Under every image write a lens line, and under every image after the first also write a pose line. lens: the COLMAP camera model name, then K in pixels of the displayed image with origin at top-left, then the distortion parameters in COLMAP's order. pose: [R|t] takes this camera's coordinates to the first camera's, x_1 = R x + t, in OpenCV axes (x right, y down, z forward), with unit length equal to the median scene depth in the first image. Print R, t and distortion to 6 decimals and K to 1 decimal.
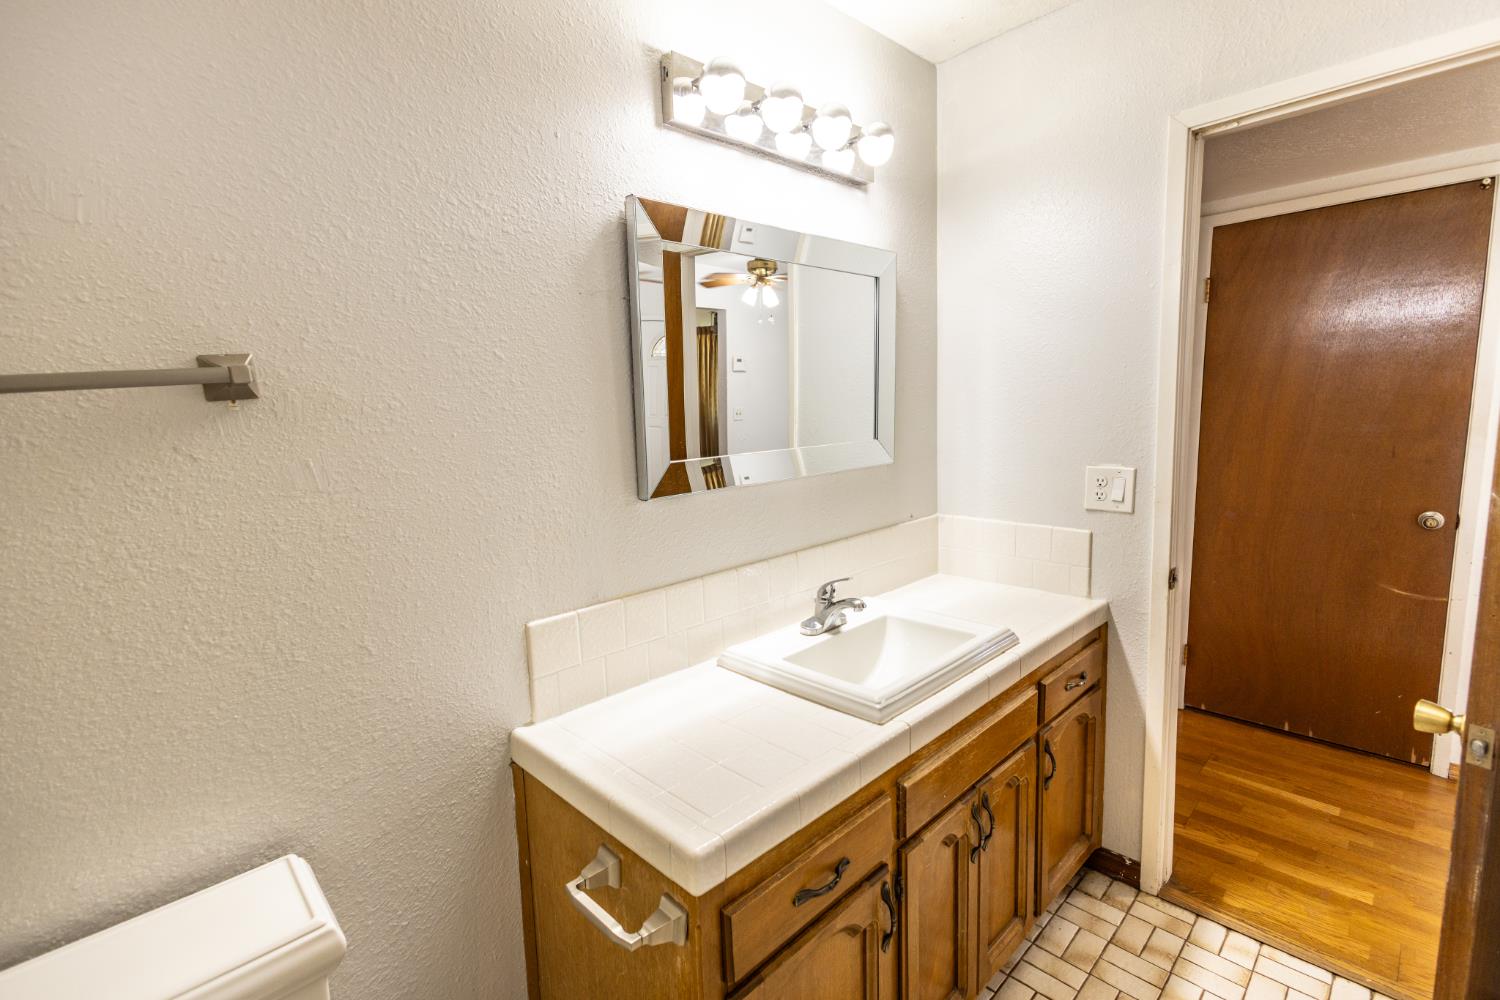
lens RADIAL K [[683.5, 0, 741.1], [0, 683.5, 494.5], [0, 0, 1]] dist [0.008912, -0.000616]
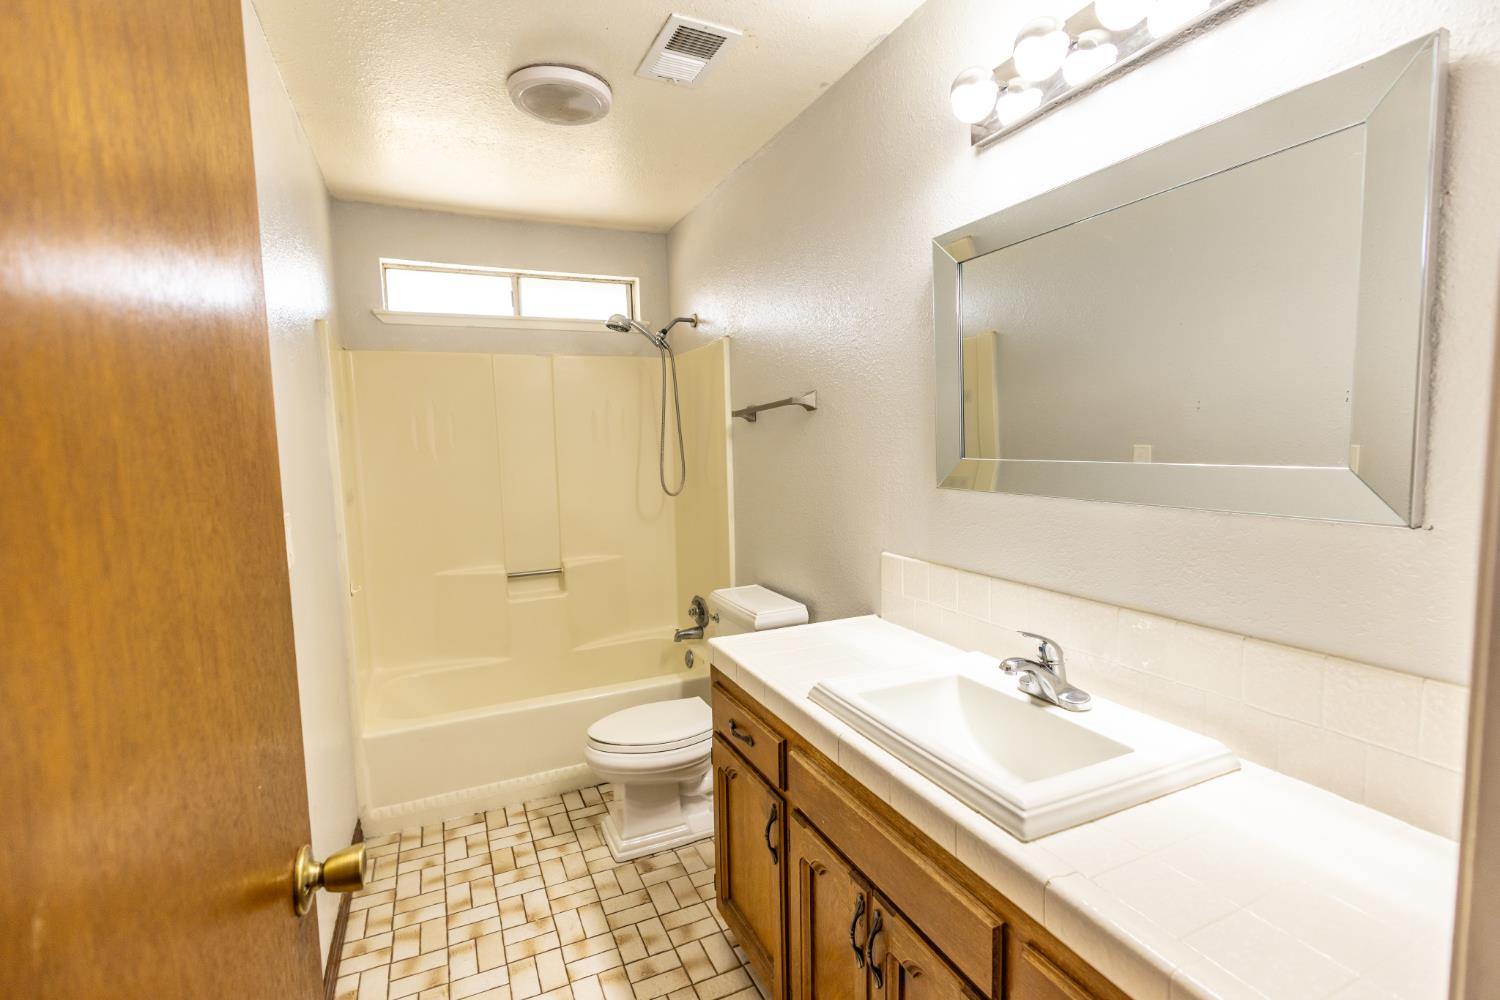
lens RADIAL K [[683.5, 0, 743.7], [0, 683.5, 497.6], [0, 0, 1]] dist [0.008912, -0.000616]
pose [[-0.327506, 0.127319, -0.936232, 1.039490], [-0.091422, 0.981960, 0.165518, -0.133610], [0.940416, 0.139800, -0.309958, 1.002795]]
